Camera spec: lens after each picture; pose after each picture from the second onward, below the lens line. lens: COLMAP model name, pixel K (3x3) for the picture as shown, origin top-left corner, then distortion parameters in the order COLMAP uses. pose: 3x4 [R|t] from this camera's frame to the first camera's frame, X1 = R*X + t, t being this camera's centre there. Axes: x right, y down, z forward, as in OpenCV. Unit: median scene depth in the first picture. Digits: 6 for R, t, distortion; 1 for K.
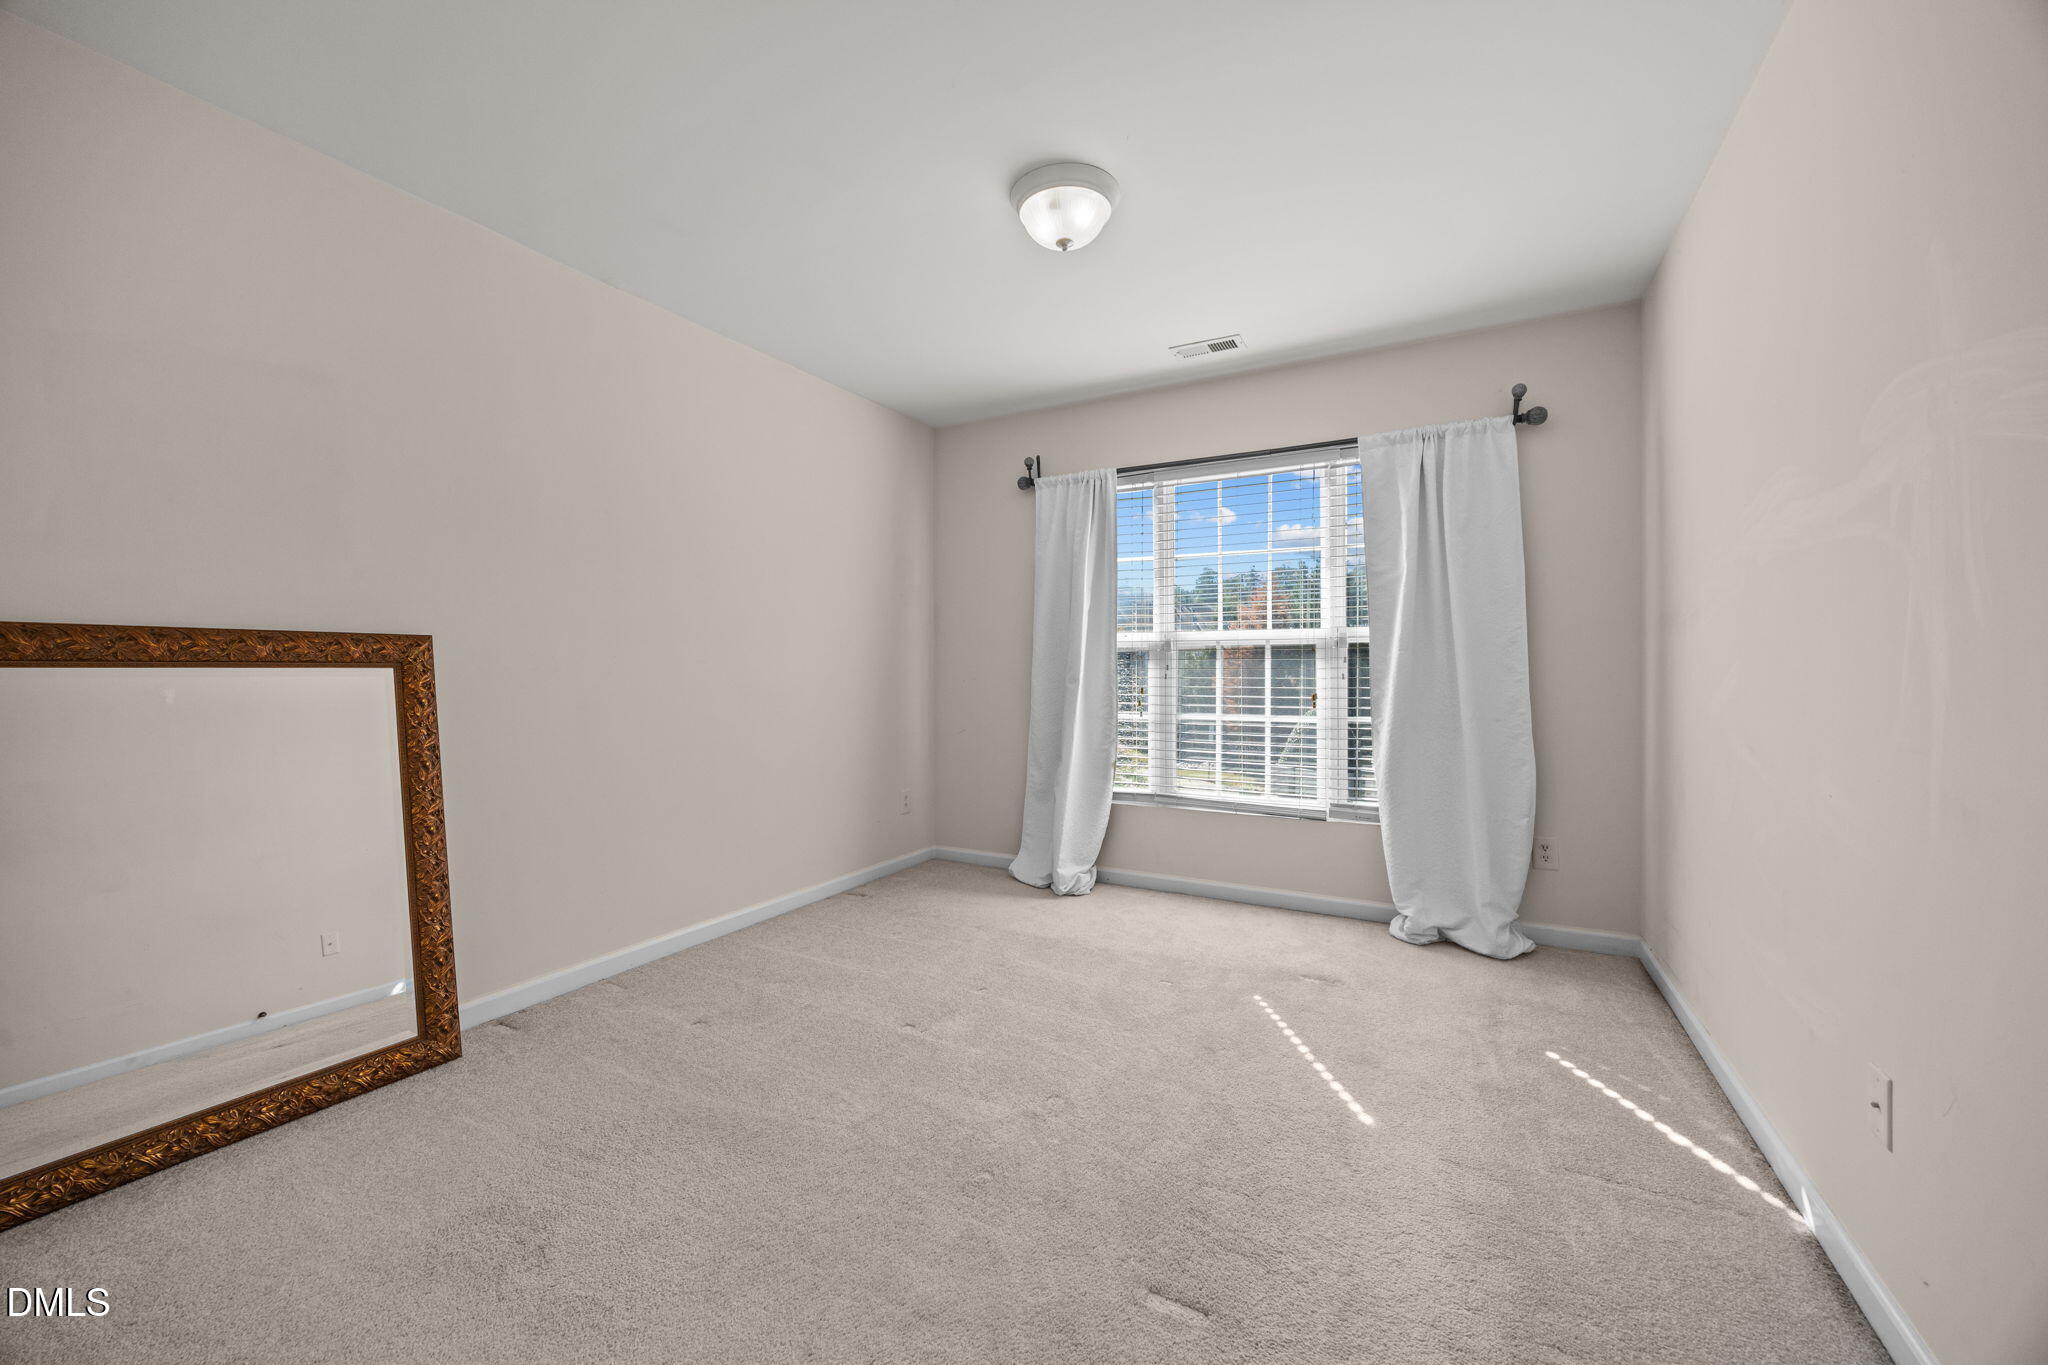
lens RADIAL K [[778.2, 0, 1023.9], [0, 778.2, 674.8], [0, 0, 1]] dist [-0.001311, -0.000087]
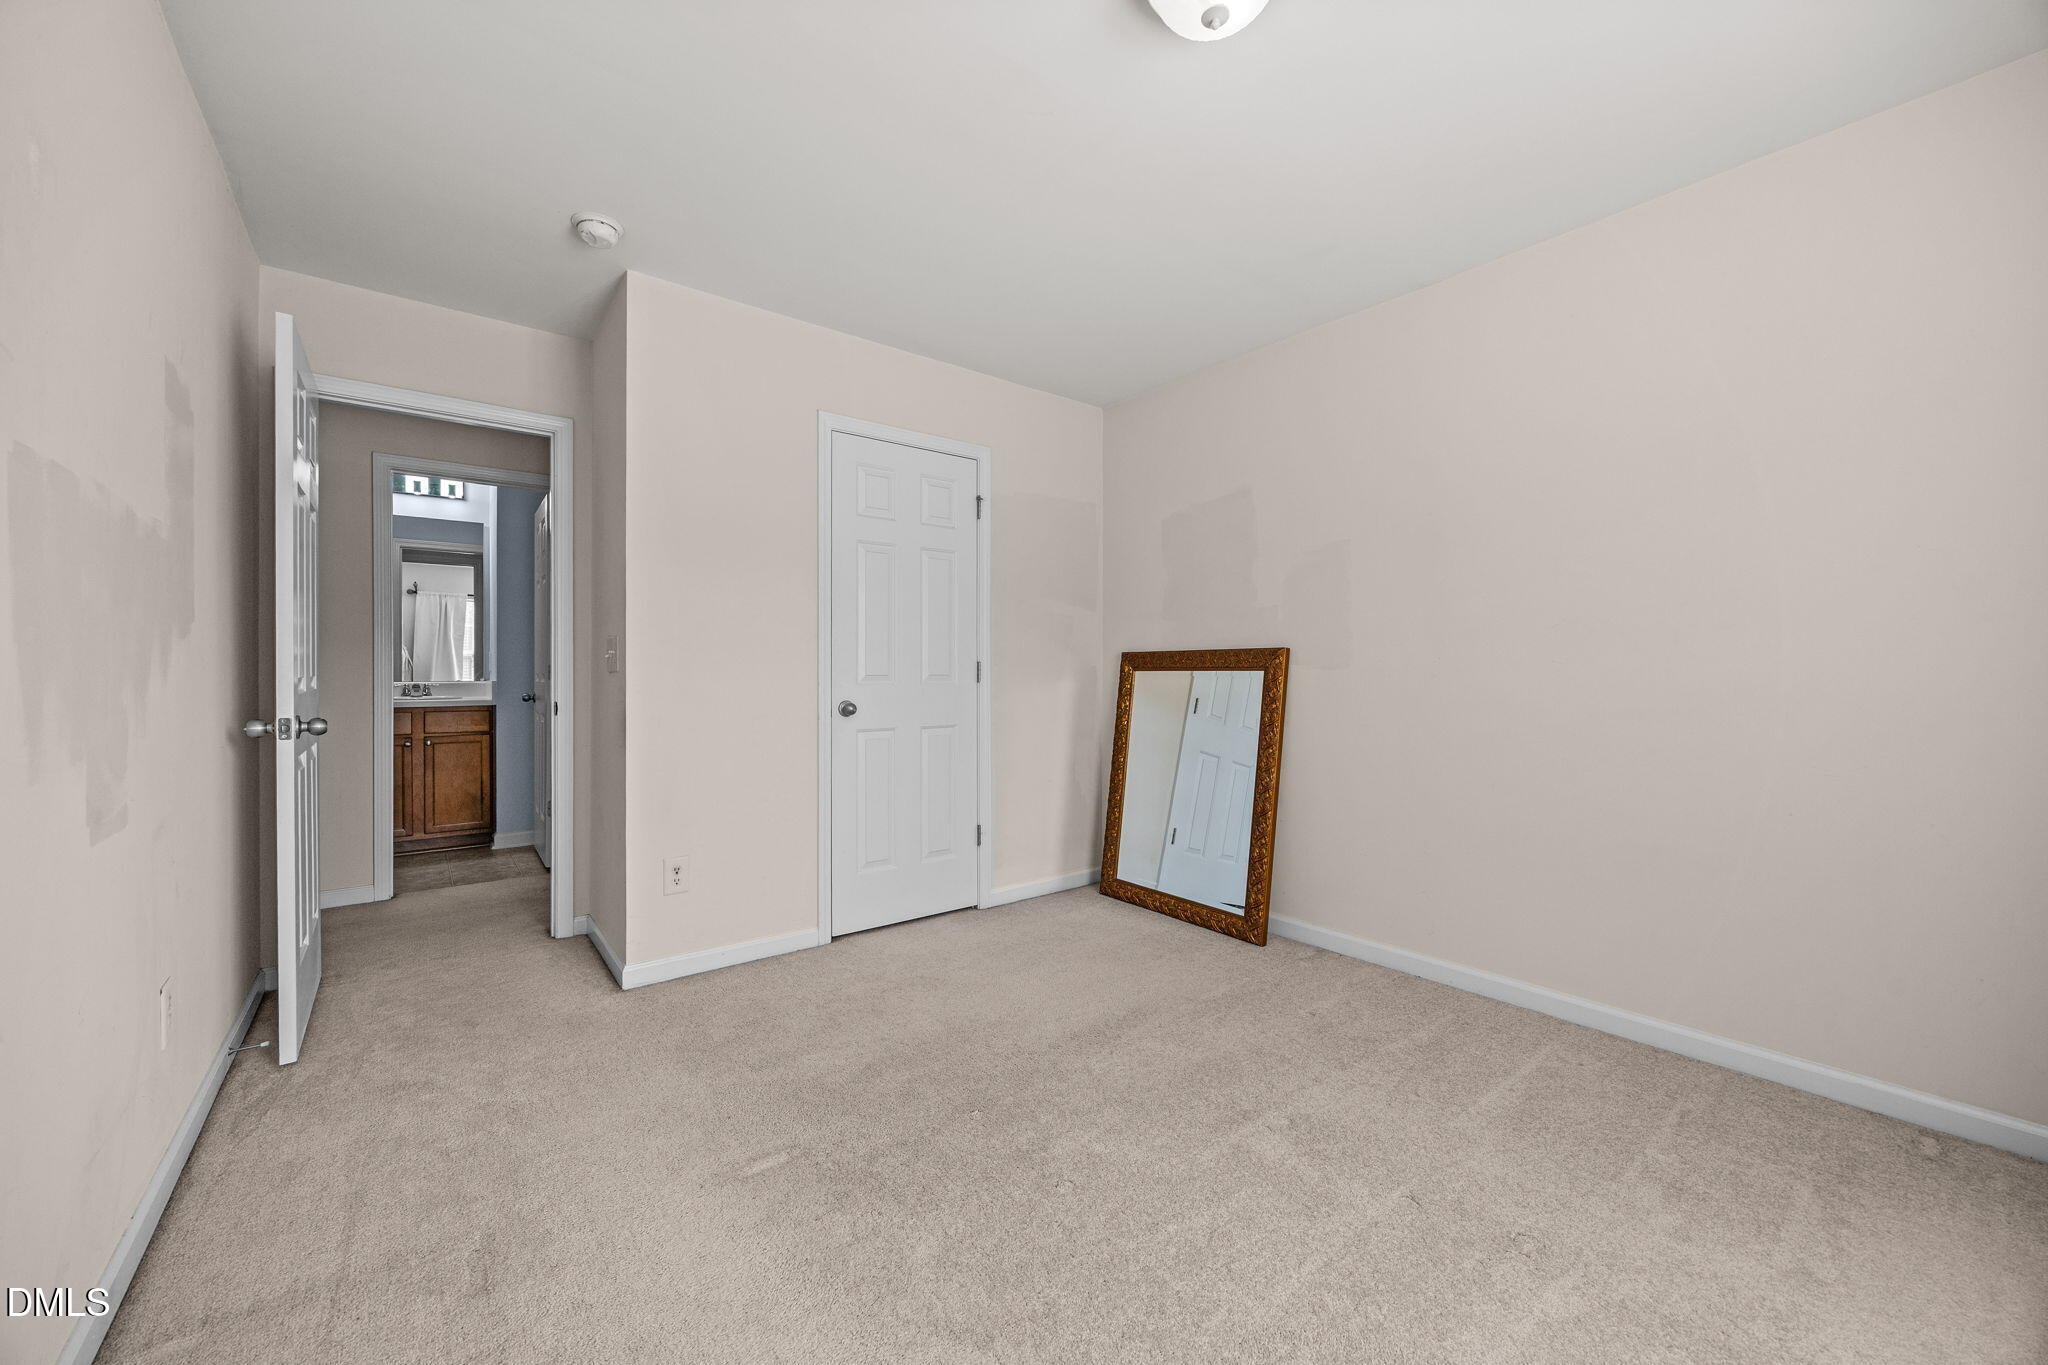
lens RADIAL K [[778.2, 0, 1023.7], [0, 778.2, 682.6], [0, 0, 1]] dist [-0.001311, -0.000087]
pose [[-0.390256, 0.008130, -0.920670, 0.712087], [-0.006042, 0.999917, 0.011391, -0.001010], [0.920687, 0.010008, -0.390174, 1.104827]]
